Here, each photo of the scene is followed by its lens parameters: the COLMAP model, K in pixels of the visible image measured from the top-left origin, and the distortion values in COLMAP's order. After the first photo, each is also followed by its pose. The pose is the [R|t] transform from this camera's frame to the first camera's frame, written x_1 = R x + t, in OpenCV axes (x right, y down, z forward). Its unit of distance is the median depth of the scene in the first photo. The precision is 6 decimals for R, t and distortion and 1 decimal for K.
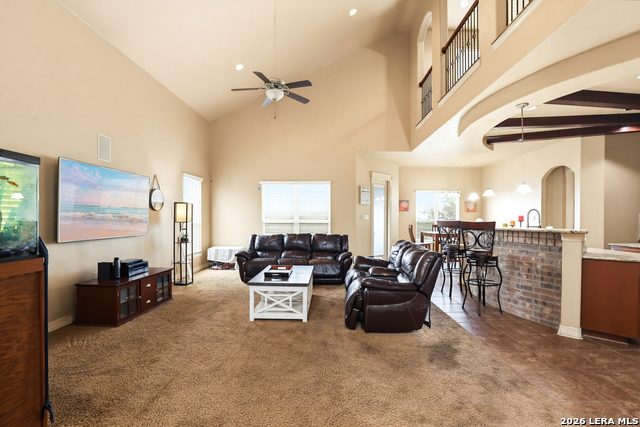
lens RADIAL K [[293.2, 0, 326.0], [0, 293.2, 221.3], [0, 0, 1]] dist [-0.038969, 0.007882]
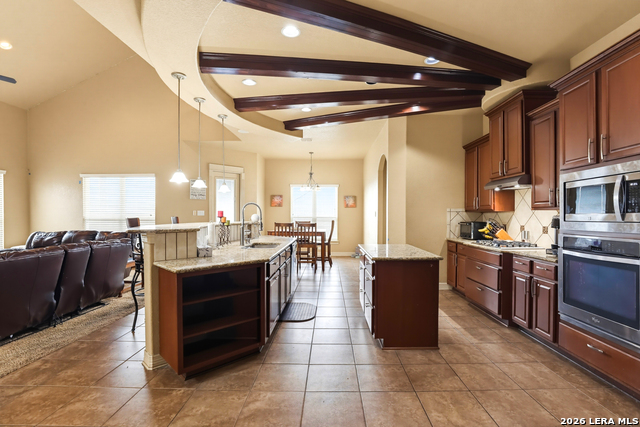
lens RADIAL K [[293.2, 0, 329.3], [0, 293.2, 218.2], [0, 0, 1]] dist [-0.038969, 0.007882]
pose [[0.999943, -0.000584, 0.010702, 1.100847], [0.000568, 0.999999, 0.001528, 0.001822], [-0.010702, -0.001522, 0.999942, 0.178603]]
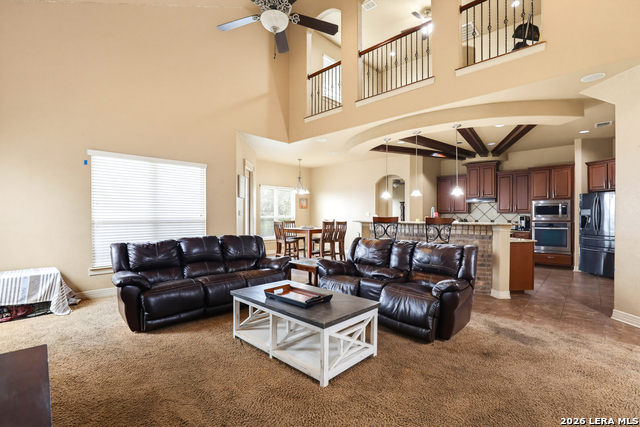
lens RADIAL K [[293.2, 0, 318.1], [0, 293.2, 217.0], [0, 0, 1]] dist [-0.038969, 0.007882]
pose [[0.677472, -0.006853, 0.735517, -0.684761], [0.007046, 0.999971, 0.002826, -0.007674], [-0.735515, 0.003268, 0.677501, 0.590947]]
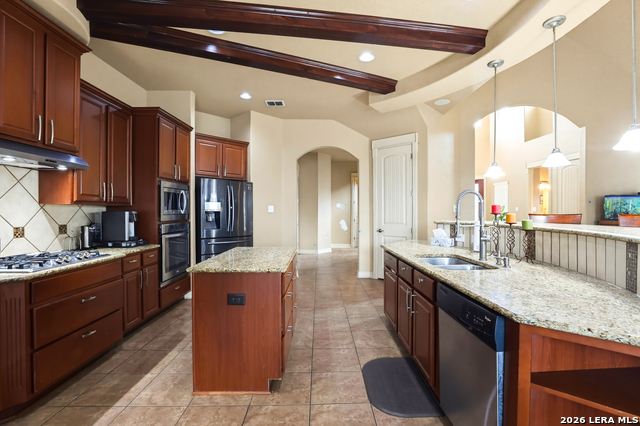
lens RADIAL K [[293.2, 0, 322.6], [0, 293.2, 210.4], [0, 0, 1]] dist [-0.038969, 0.007882]
pose [[-0.999588, -0.004514, -0.028343, 1.163918], [-0.004824, 0.999929, 0.010868, -0.016137], [0.028292, 0.011000, -0.999539, 1.747760]]
